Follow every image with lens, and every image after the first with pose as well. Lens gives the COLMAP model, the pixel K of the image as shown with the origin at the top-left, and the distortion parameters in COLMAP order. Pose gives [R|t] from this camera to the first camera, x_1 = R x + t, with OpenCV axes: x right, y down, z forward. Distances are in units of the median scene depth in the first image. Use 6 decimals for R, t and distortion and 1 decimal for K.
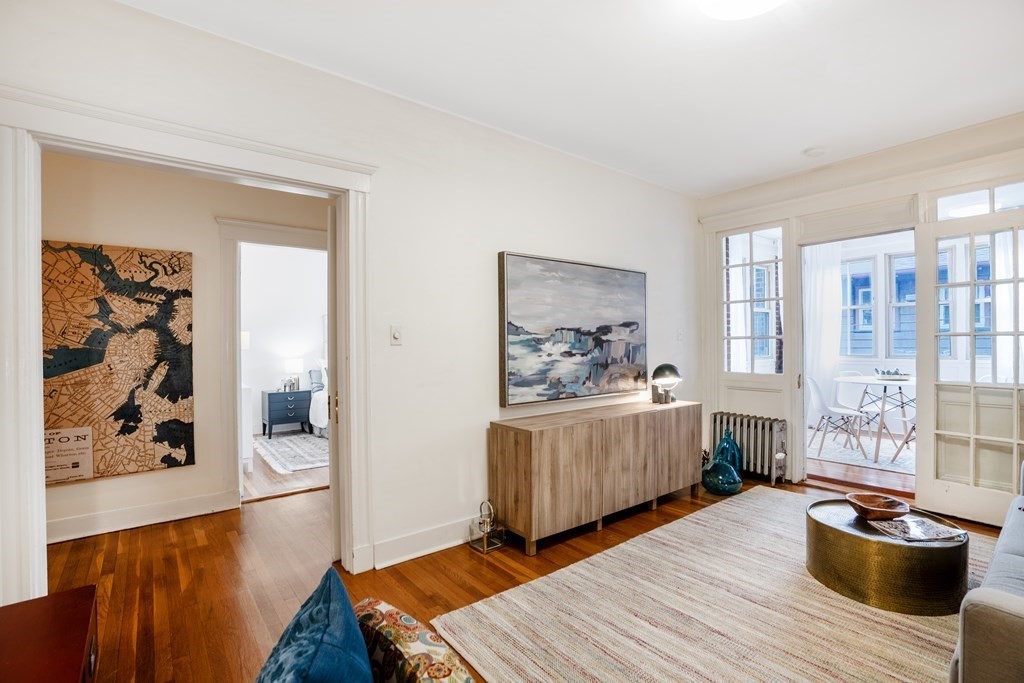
lens RADIAL K [[472.7, 0, 512.0], [0, 472.7, 341.5], [0, 0, 1]] dist [-0.054663, 0.021167]
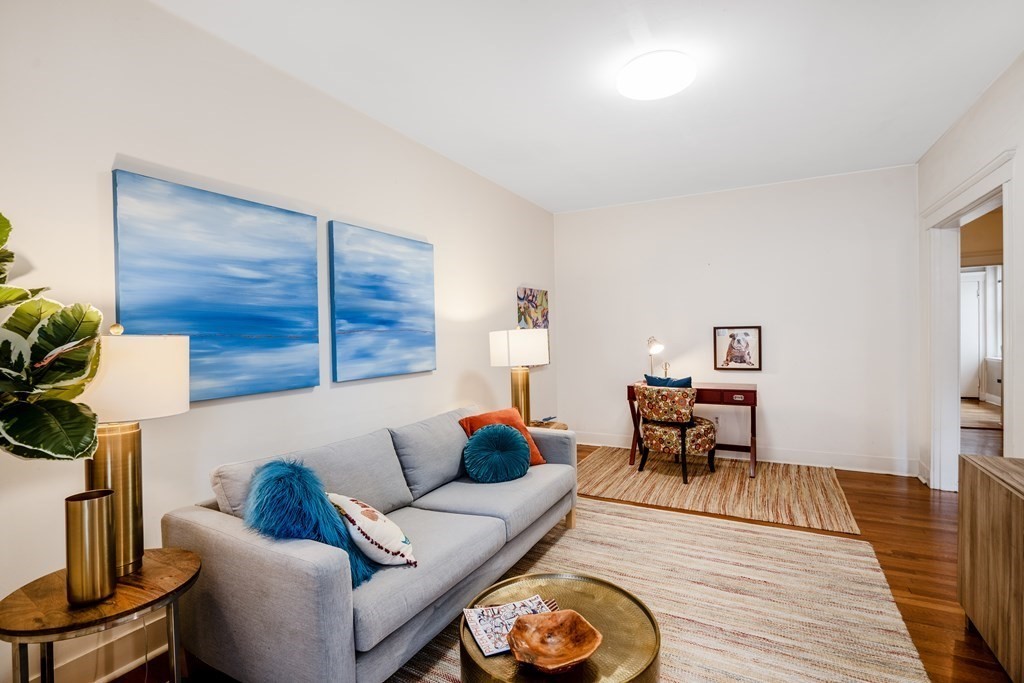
lens RADIAL K [[472.7, 0, 512.0], [0, 472.7, 341.5], [0, 0, 1]] dist [-0.054663, 0.021167]
pose [[-0.919608, 0.035539, -0.391225, 0.933364], [0.031083, 0.999360, 0.017720, -0.021789], [0.391605, 0.004135, -0.920124, 1.335141]]
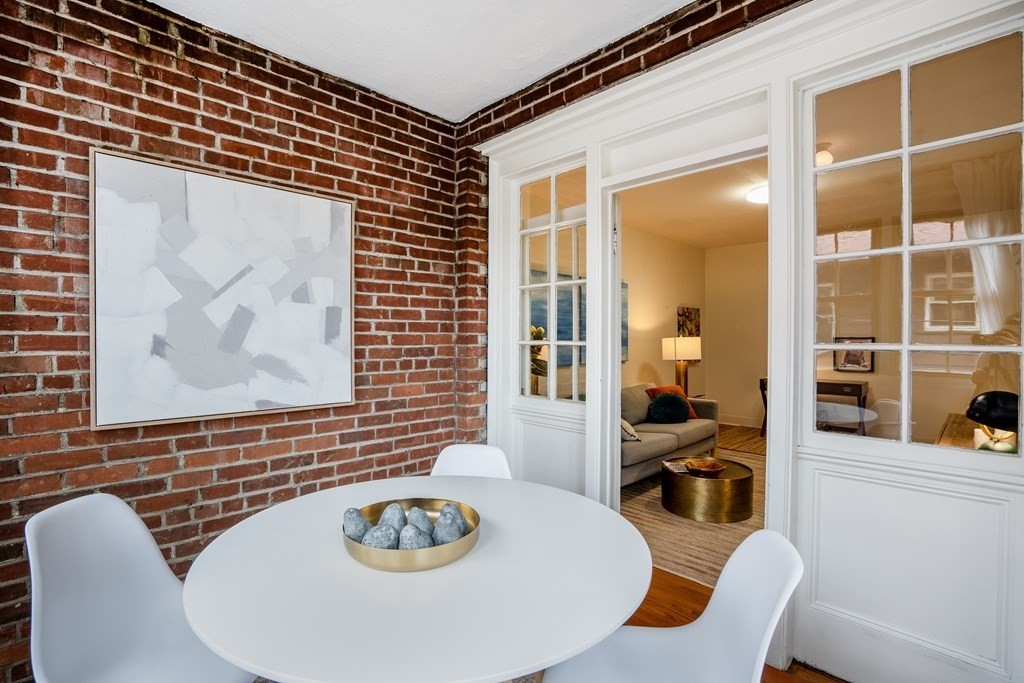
lens RADIAL K [[472.7, 0, 512.0], [0, 472.7, 341.5], [0, 0, 1]] dist [-0.054663, 0.021167]
pose [[-0.993871, 0.010797, -0.110017, 1.342315], [0.010181, 0.999929, 0.006168, -0.032086], [0.110076, 0.005010, -0.993911, 2.055596]]
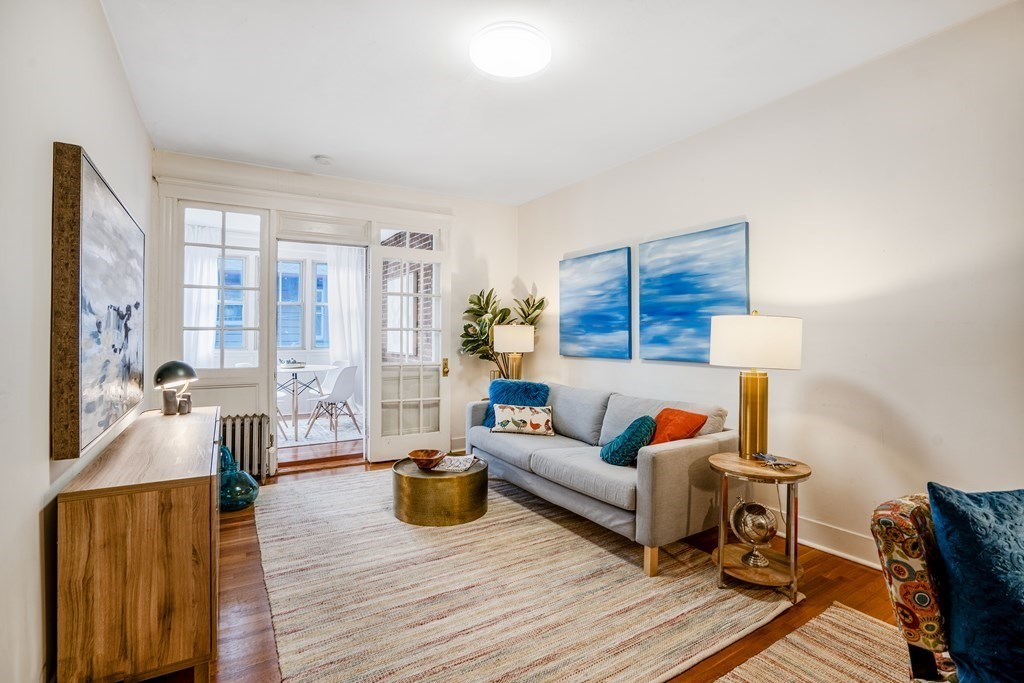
lens RADIAL K [[477.6, 0, 511.8], [0, 477.6, 327.7], [0, 0, 1]] dist [-0.056149, 0.015526]
pose [[0.107847, 0.024111, 0.993875, -0.493819], [-0.005056, 0.999706, -0.023704, 0.012475], [-0.994155, -0.002469, 0.107937, 0.538088]]
